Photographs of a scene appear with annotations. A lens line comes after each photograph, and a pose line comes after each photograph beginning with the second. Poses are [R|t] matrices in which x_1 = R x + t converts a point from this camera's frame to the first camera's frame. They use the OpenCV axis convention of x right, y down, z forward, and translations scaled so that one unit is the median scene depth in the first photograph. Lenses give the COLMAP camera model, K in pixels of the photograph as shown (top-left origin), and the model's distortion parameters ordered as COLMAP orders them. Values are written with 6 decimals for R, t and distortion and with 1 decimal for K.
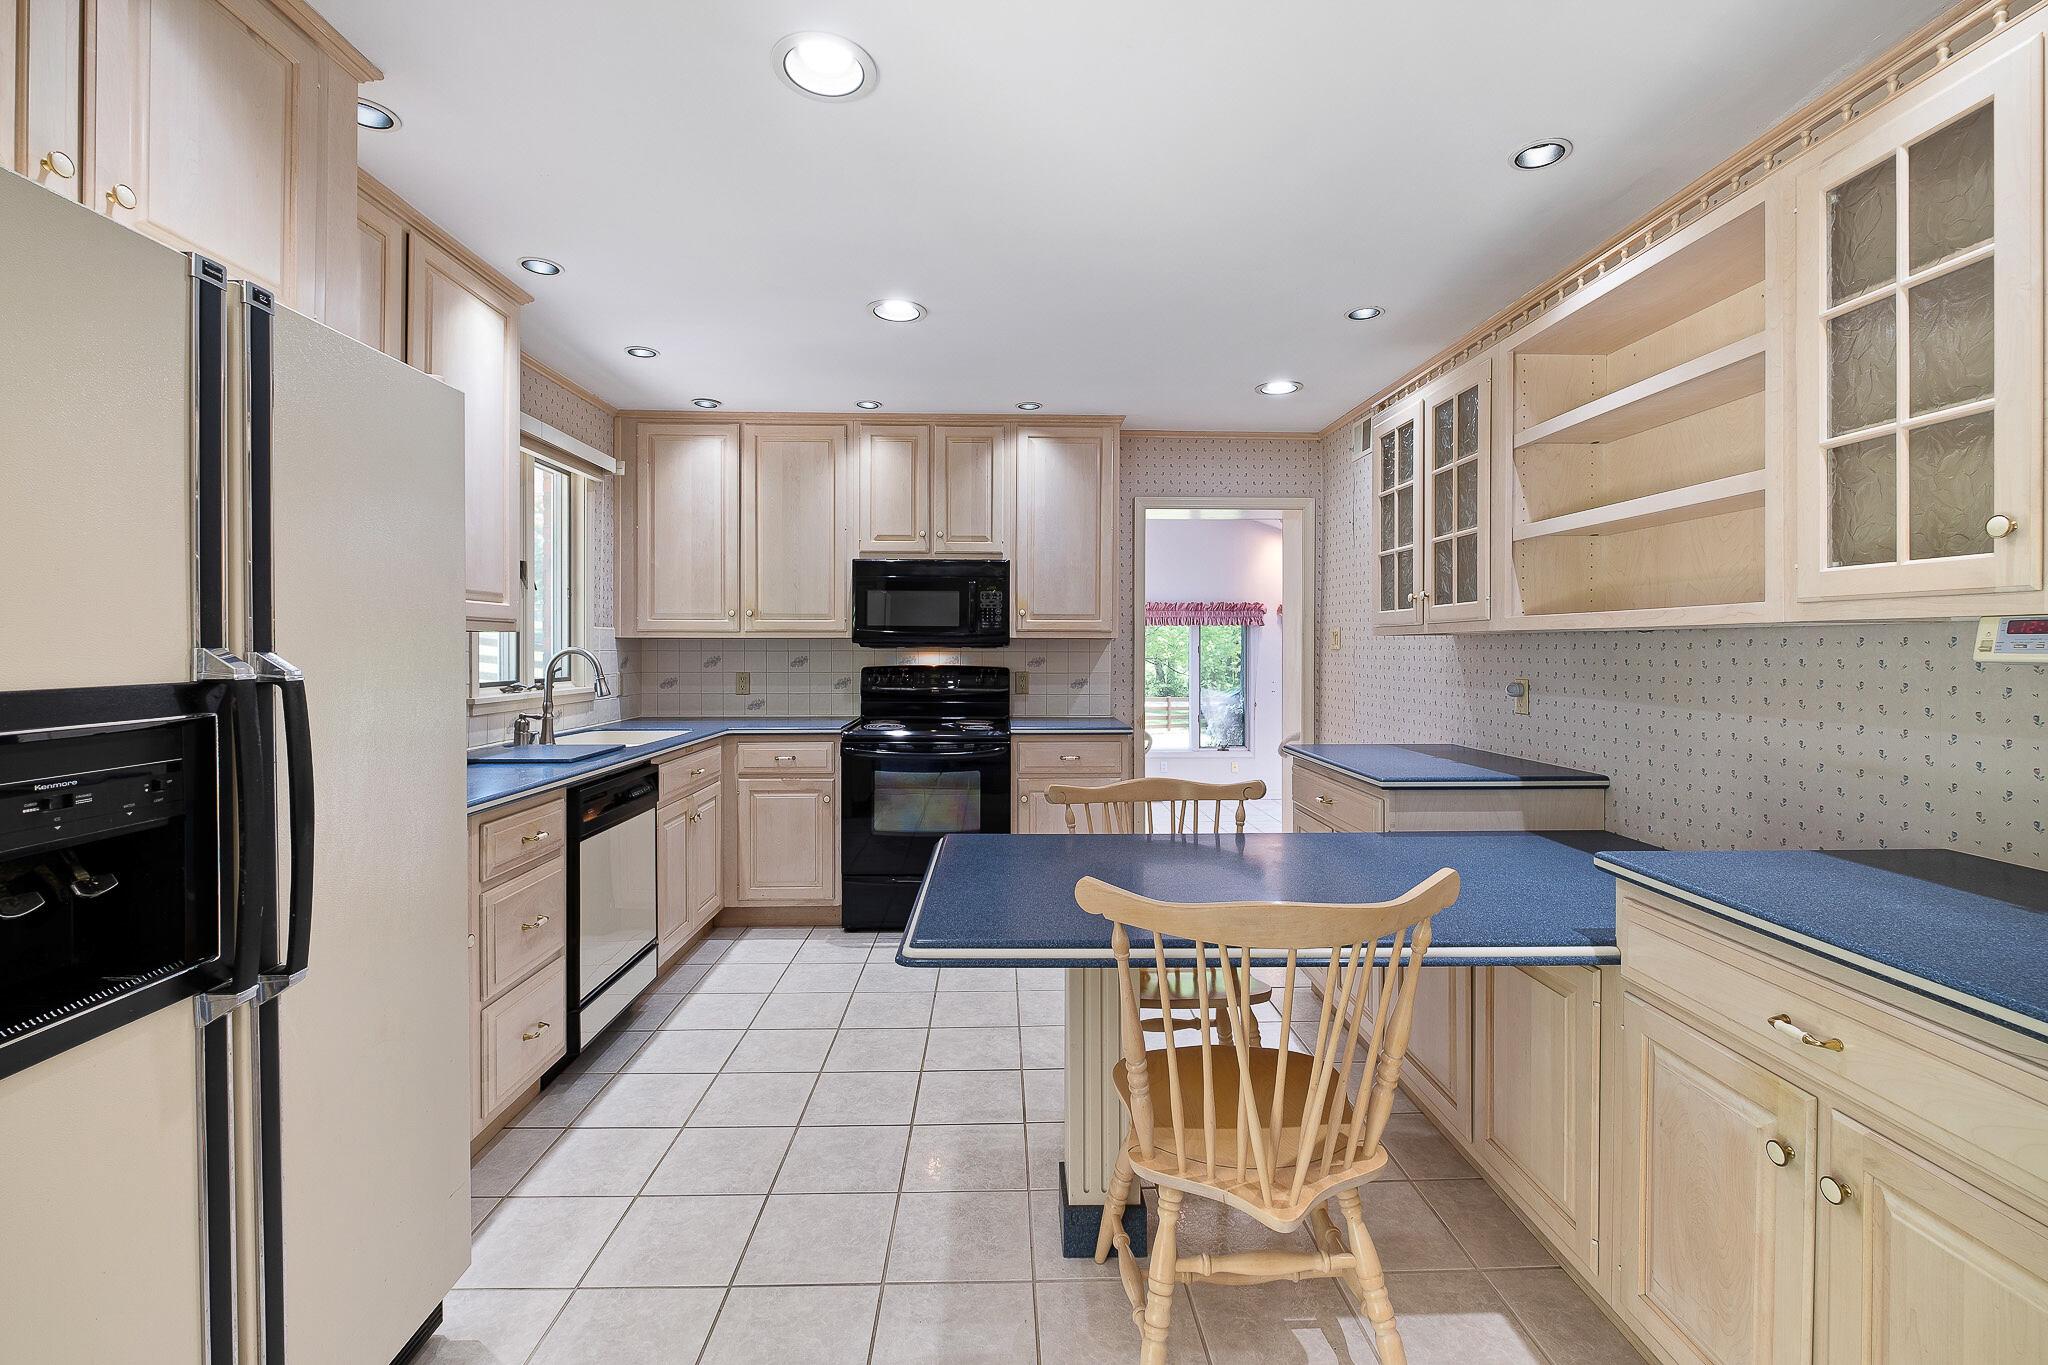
lens RADIAL K [[887.4, 0, 1025.0], [0, 887.4, 654.0], [0, 0, 1]] dist [0.000470, -0.000083]
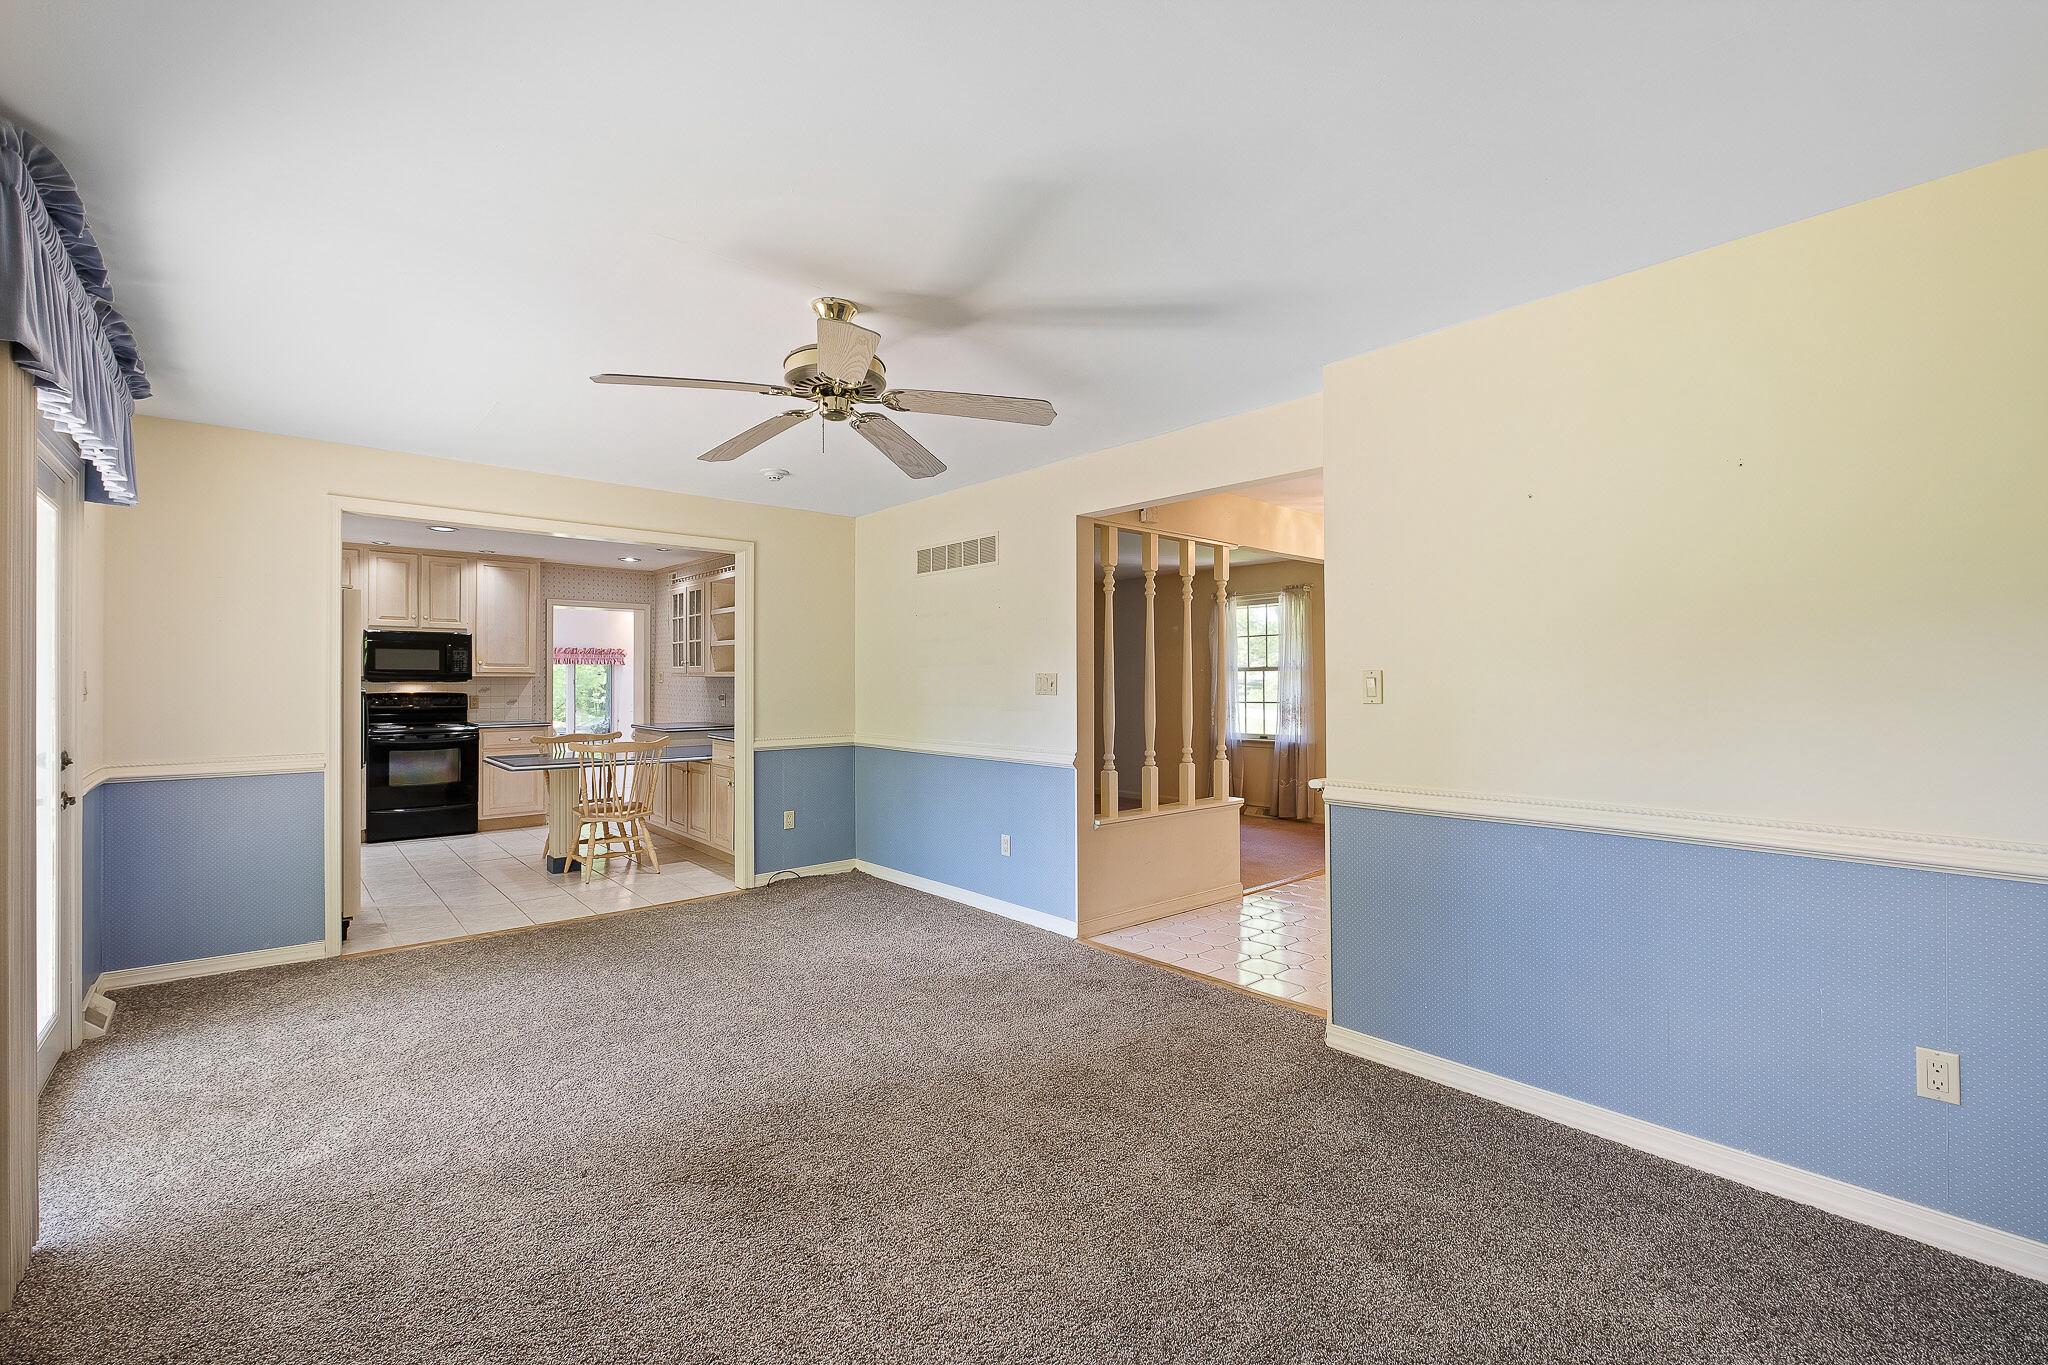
lens RADIAL K [[888.4, 0, 1028.7], [0, 888.4, 675.5], [0, 0, 1]] dist [0.001188, -0.000104]
pose [[0.773601, 0.000714, 0.633673, -0.288834], [0.005708, 0.999951, -0.008095, 0.000662], [-0.633648, 0.009879, 0.773559, -1.119062]]
